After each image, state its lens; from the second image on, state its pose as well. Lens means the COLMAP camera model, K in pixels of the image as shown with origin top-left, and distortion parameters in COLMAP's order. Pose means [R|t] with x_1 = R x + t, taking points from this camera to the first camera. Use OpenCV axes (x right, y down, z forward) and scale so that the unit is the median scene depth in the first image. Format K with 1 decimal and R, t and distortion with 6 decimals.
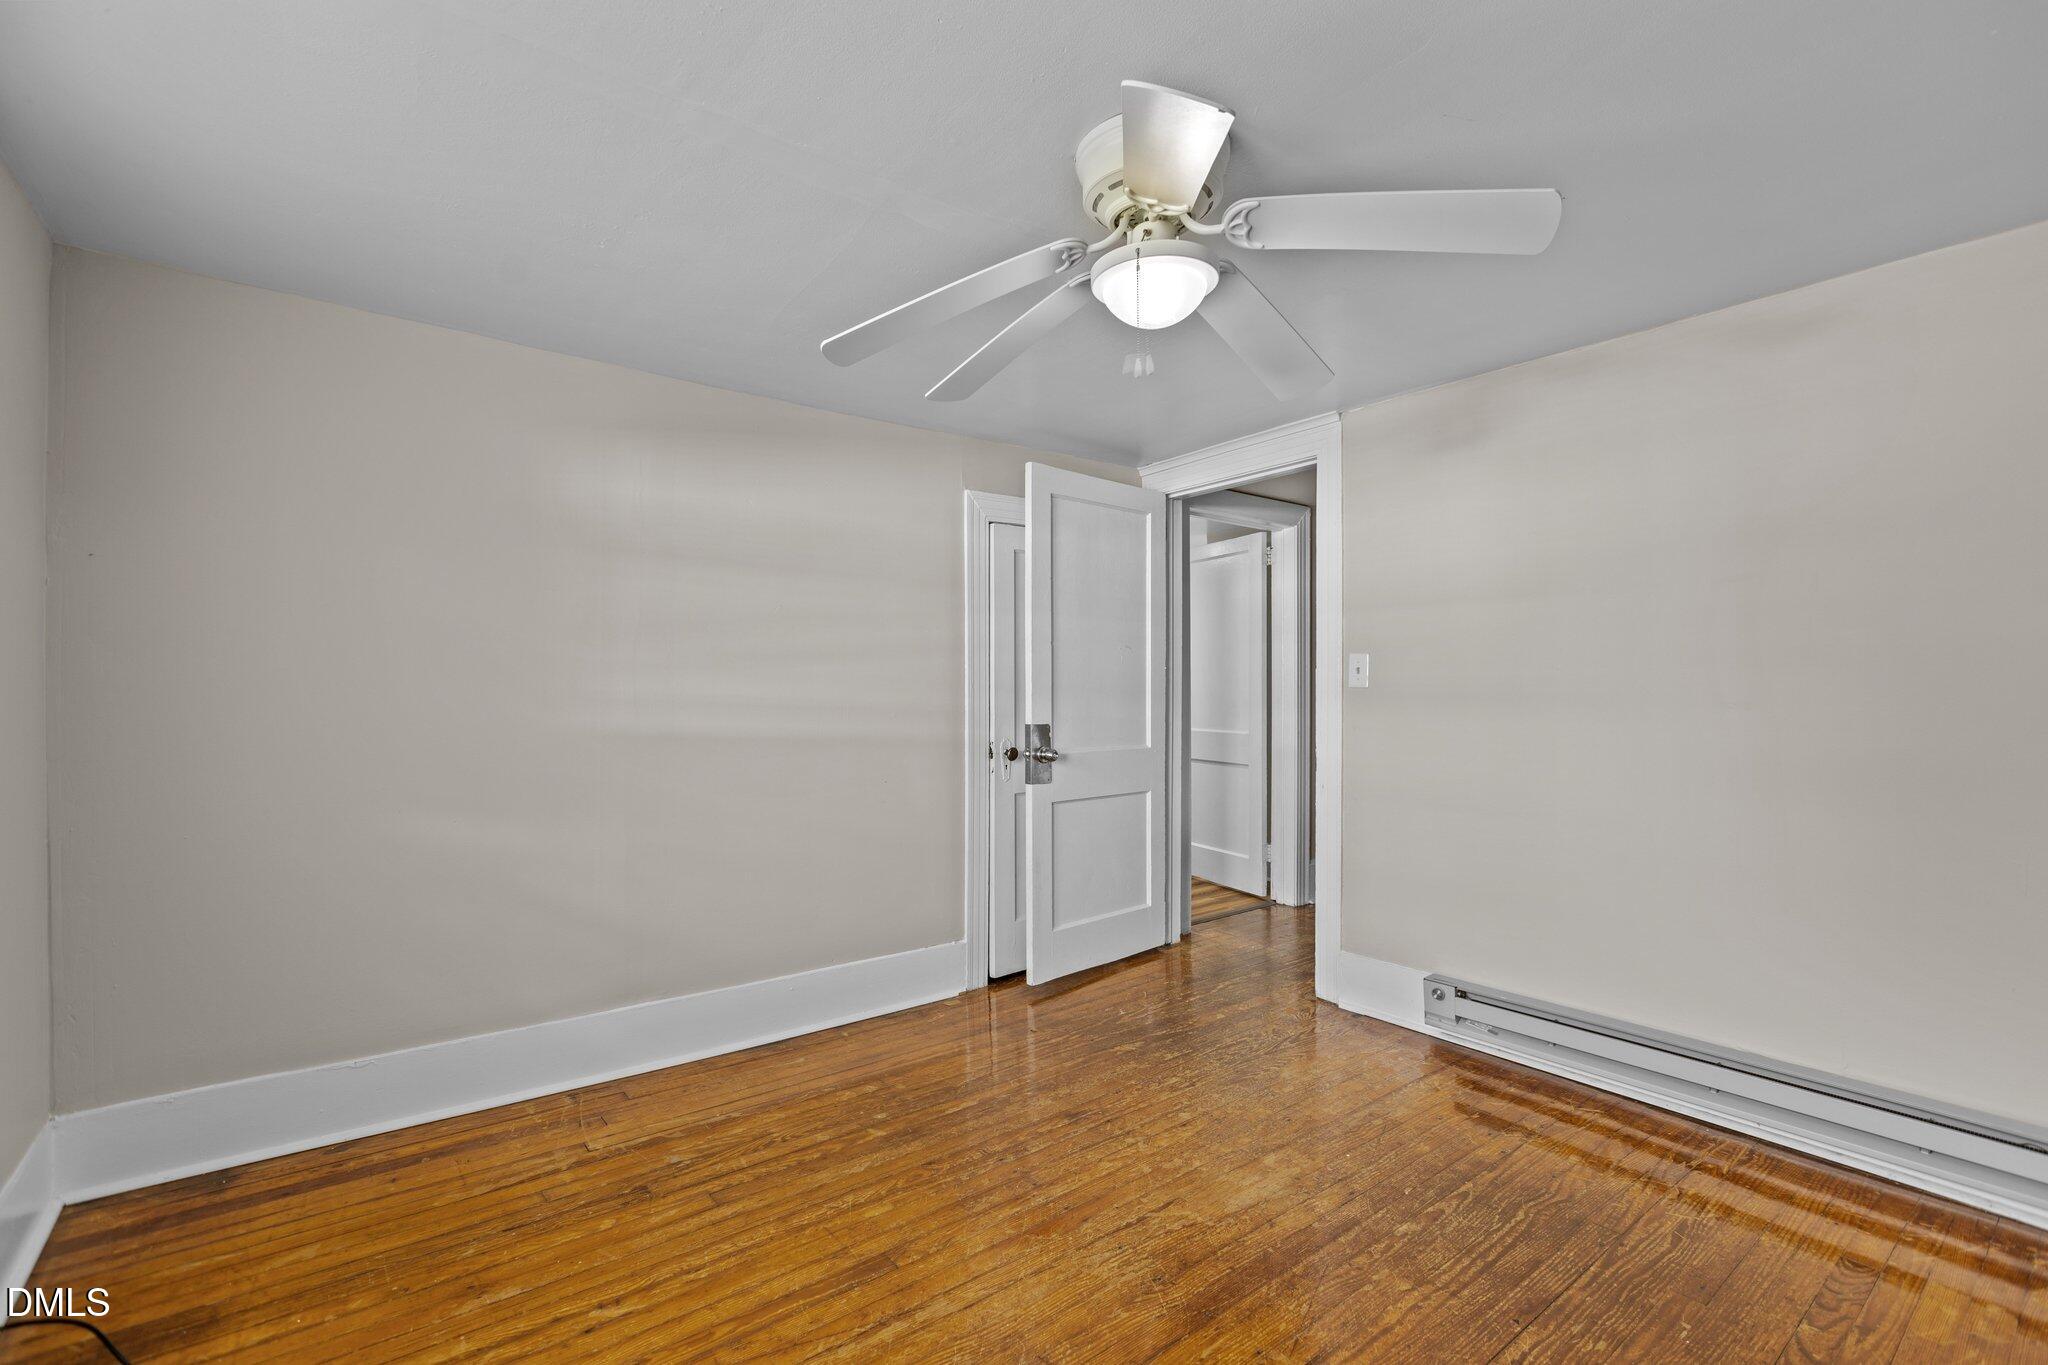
lens RADIAL K [[912.0, 0, 1033.6], [0, 912.0, 678.5], [0, 0, 1]] dist [0.012330, -0.007315]
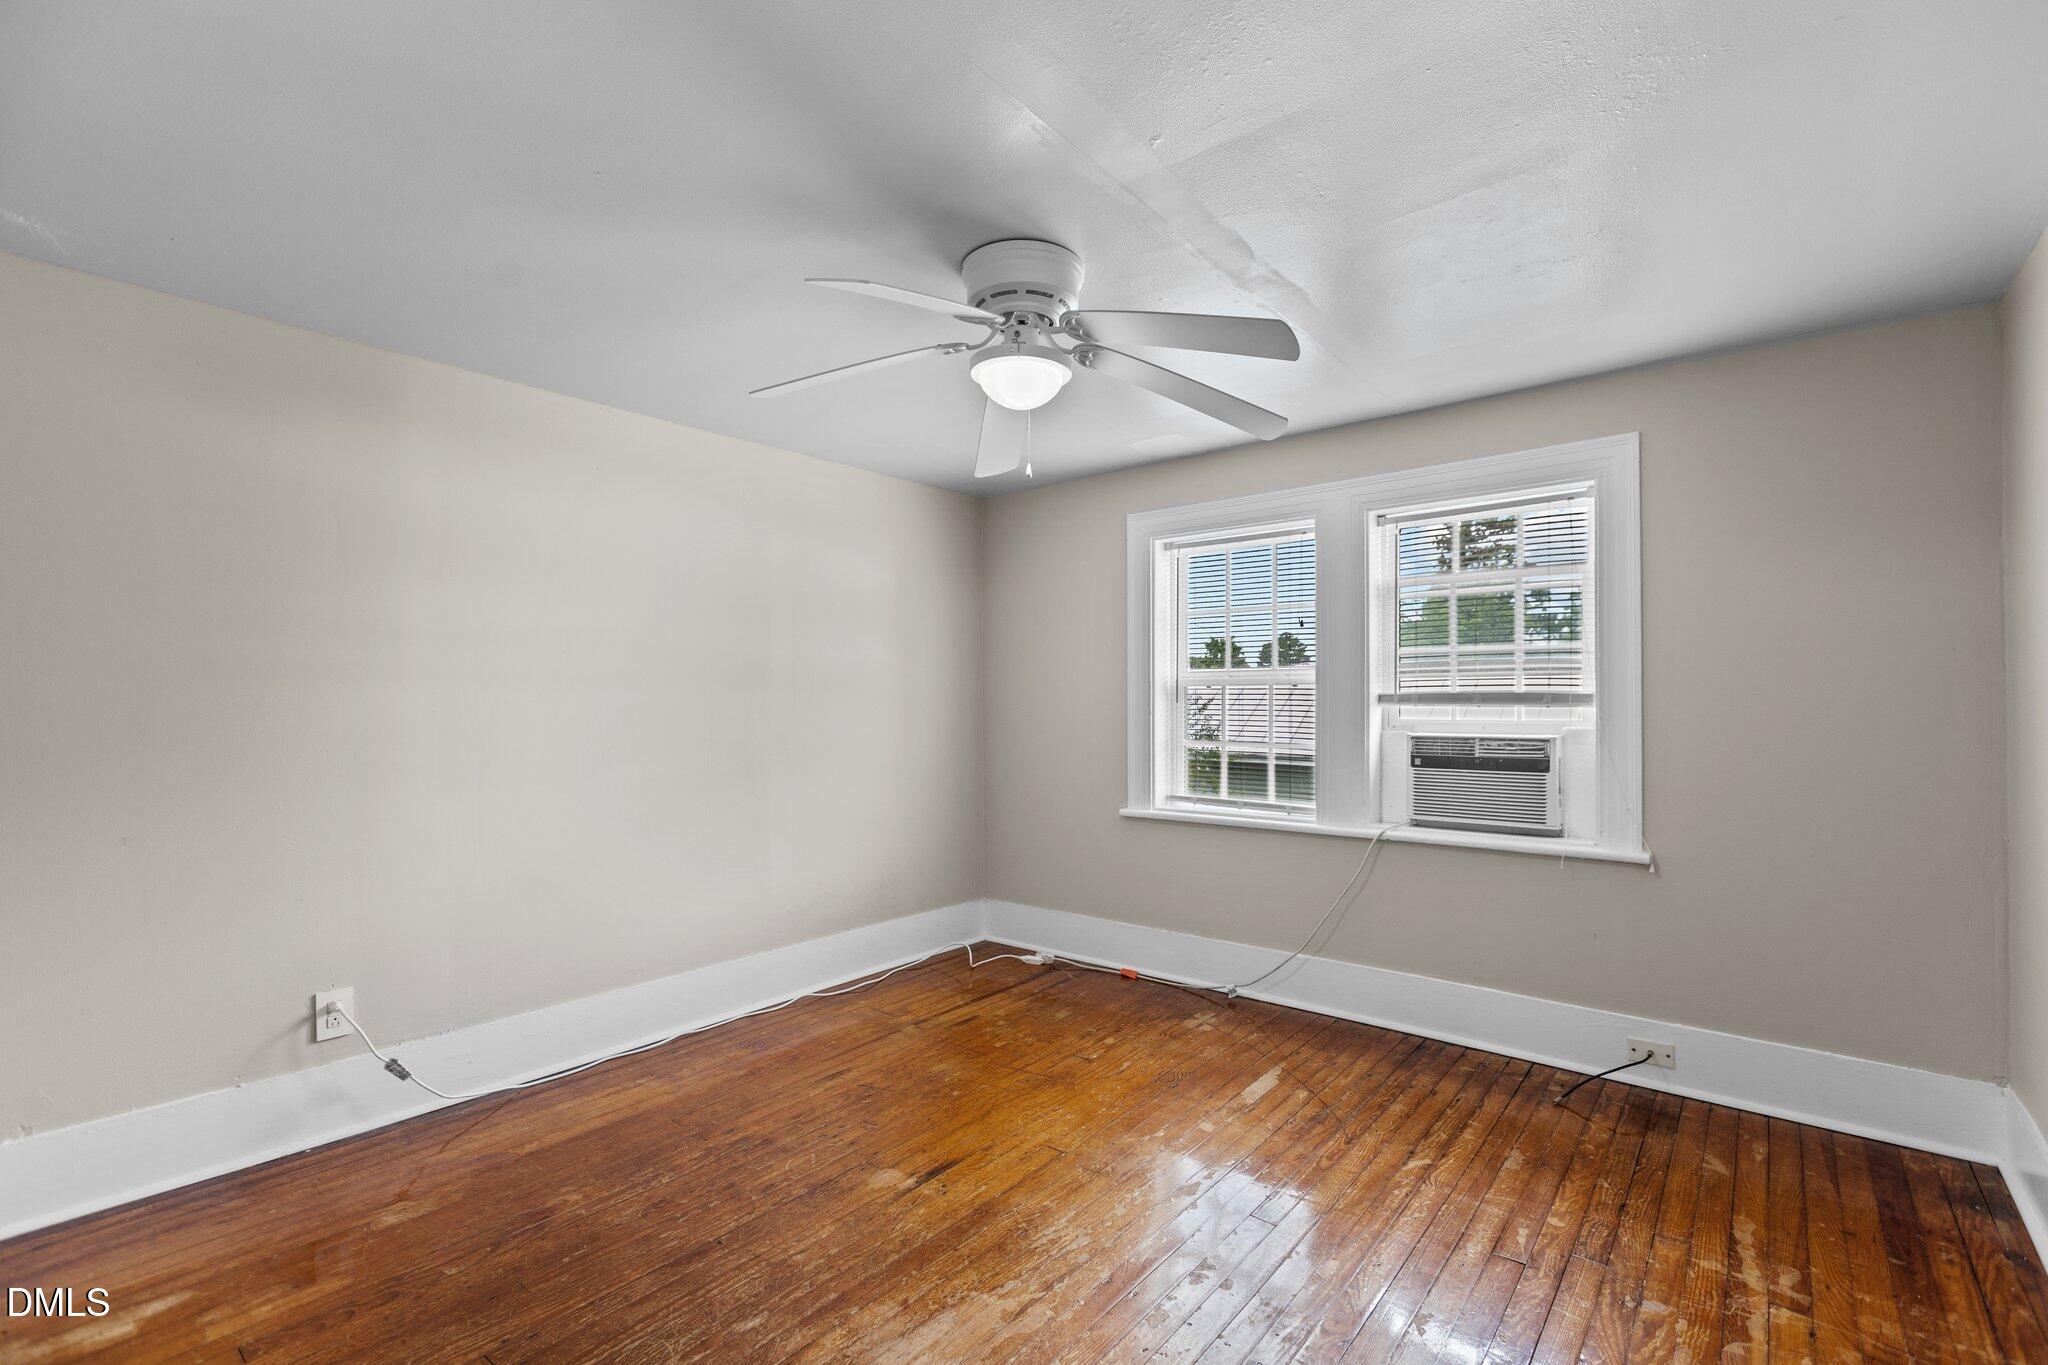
lens RADIAL K [[912.0, 0, 1033.6], [0, 912.0, 678.5], [0, 0, 1]] dist [0.012330, -0.007315]
pose [[-0.975569, -0.003474, -0.219667, 0.339756], [0.004908, 0.999281, -0.037599, 0.023530], [0.219640, -0.037759, -0.974850, 1.939995]]
